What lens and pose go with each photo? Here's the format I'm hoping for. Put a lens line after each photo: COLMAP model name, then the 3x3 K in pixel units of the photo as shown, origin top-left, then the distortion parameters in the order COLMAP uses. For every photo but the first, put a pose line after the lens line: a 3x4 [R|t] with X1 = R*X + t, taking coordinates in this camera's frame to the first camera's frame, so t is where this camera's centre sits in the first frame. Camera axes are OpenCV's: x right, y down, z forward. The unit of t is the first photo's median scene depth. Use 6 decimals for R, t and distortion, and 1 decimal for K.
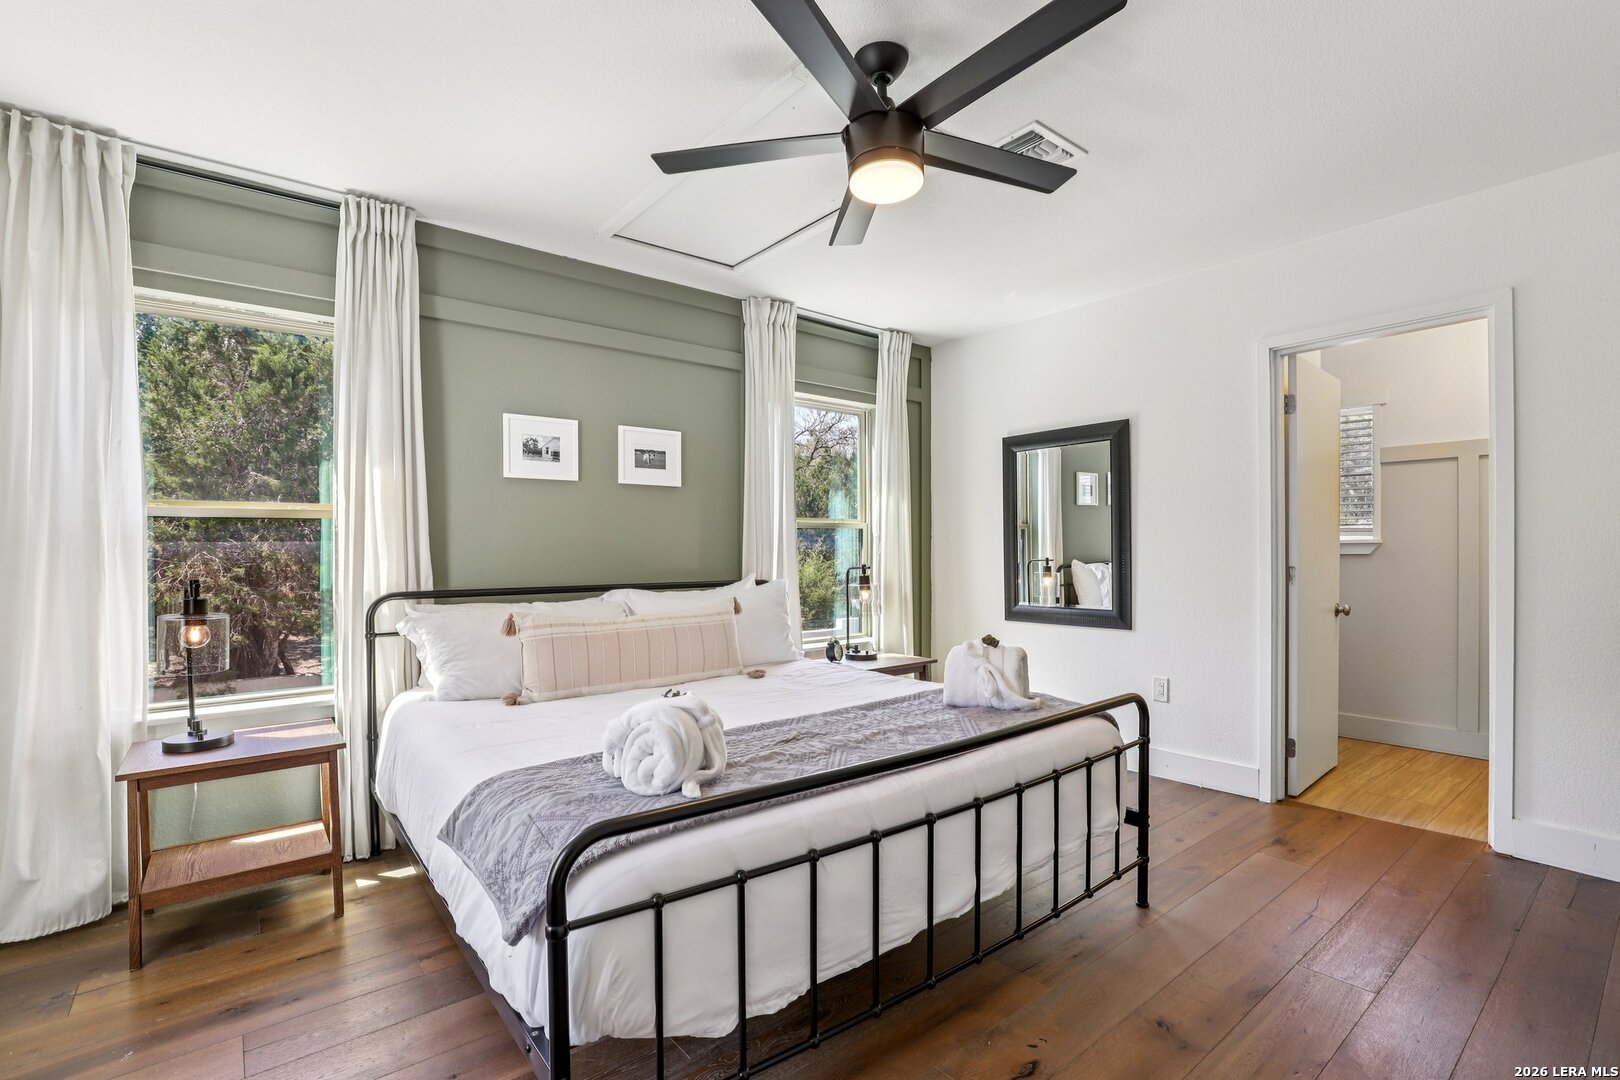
lens RADIAL K [[720.9, 0, 781.8], [0, 720.9, 544.0], [0, 0, 1]] dist [-0.020852, 0.000217]
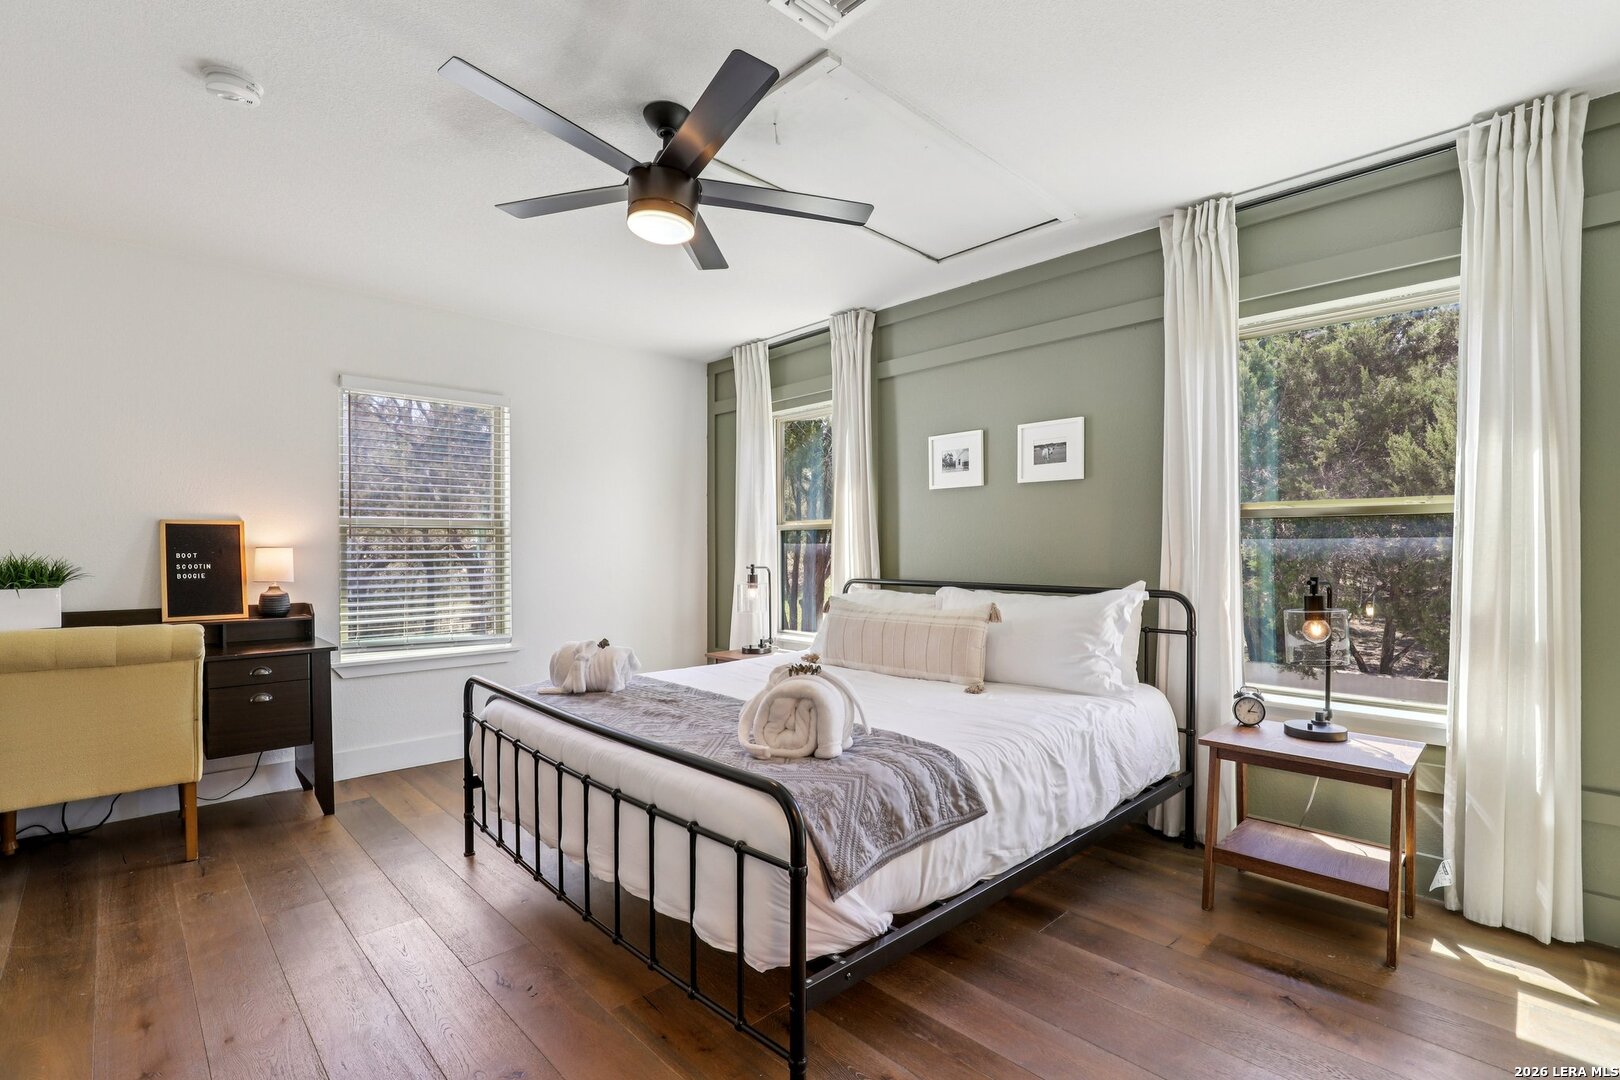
lens RADIAL K [[741.9, 0, 804.3], [0, 741.9, 524.1], [0, 0, 1]] dist [-0.002192, 0.000113]
pose [[0.118548, -0.028684, -0.992534, 0.783413], [0.007051, 0.999582, -0.028046, -0.001036], [0.992923, -0.003673, 0.118700, 0.606005]]
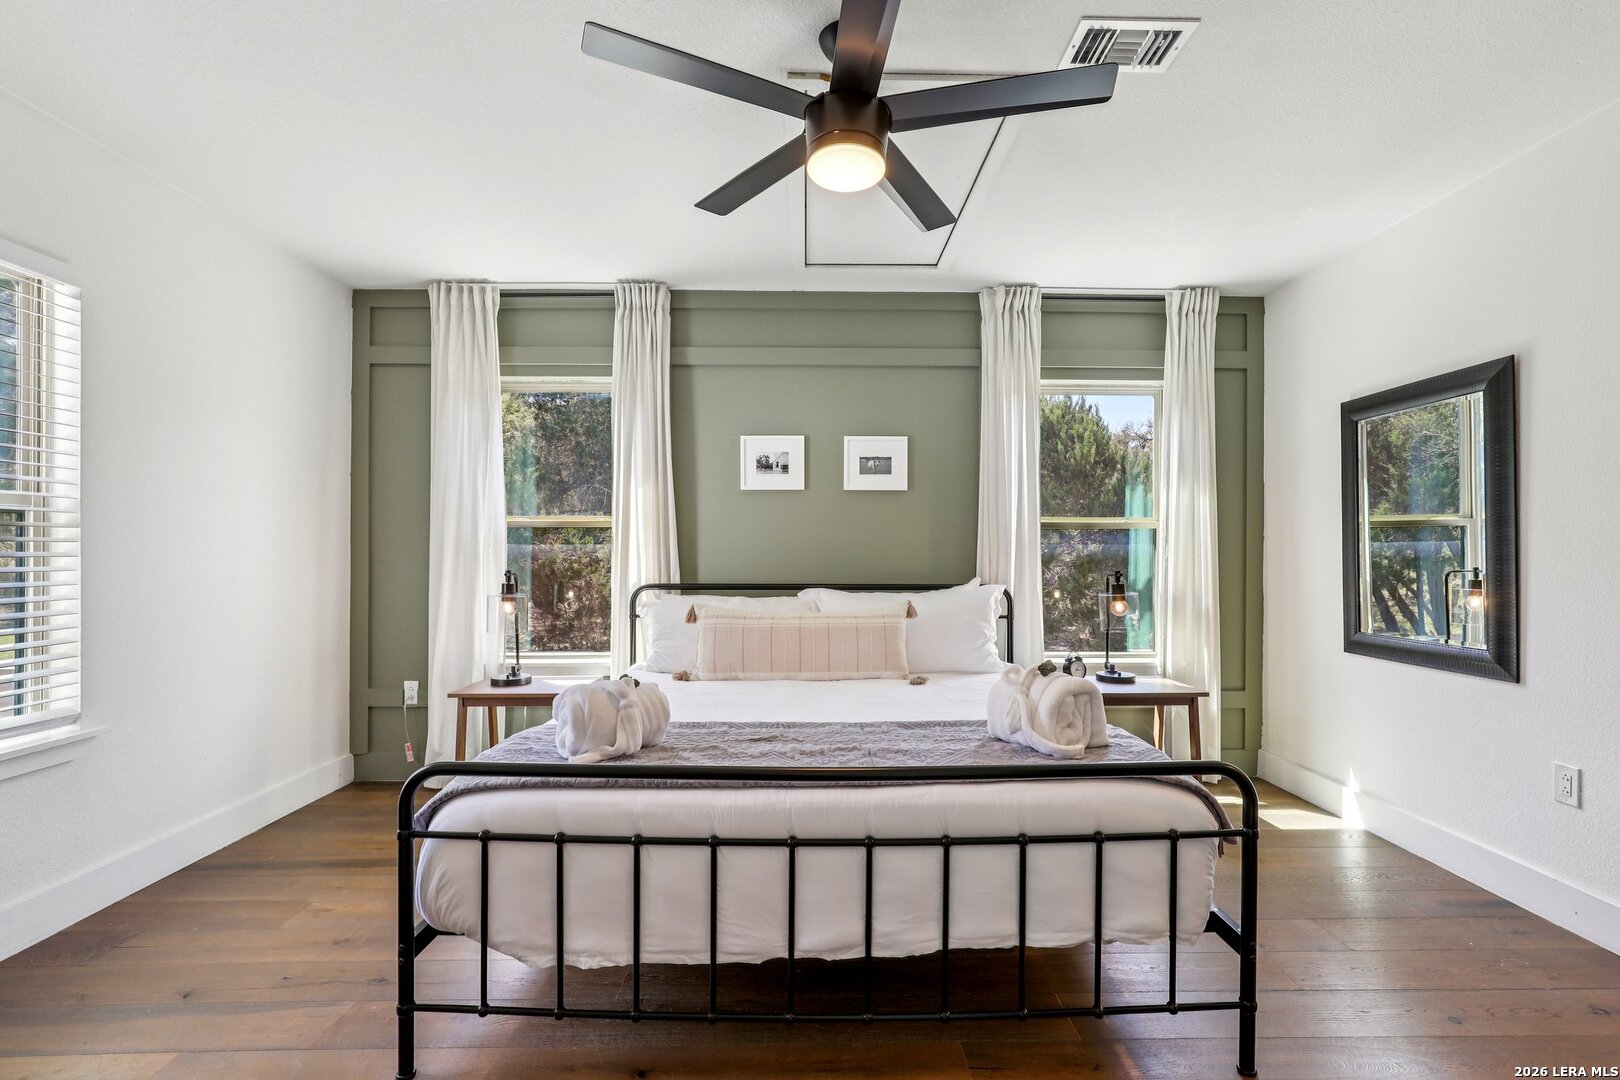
lens RADIAL K [[704.5, 0, 810.0], [0, 704.5, 540.0], [0, 0, 1]] dist [-0.008023, -0.000345]
pose [[0.803270, -0.001840, -0.595612, 0.373543], [-0.001277, 0.999988, -0.004811, -0.004707], [0.595614, 0.004625, 0.803258, 0.130086]]
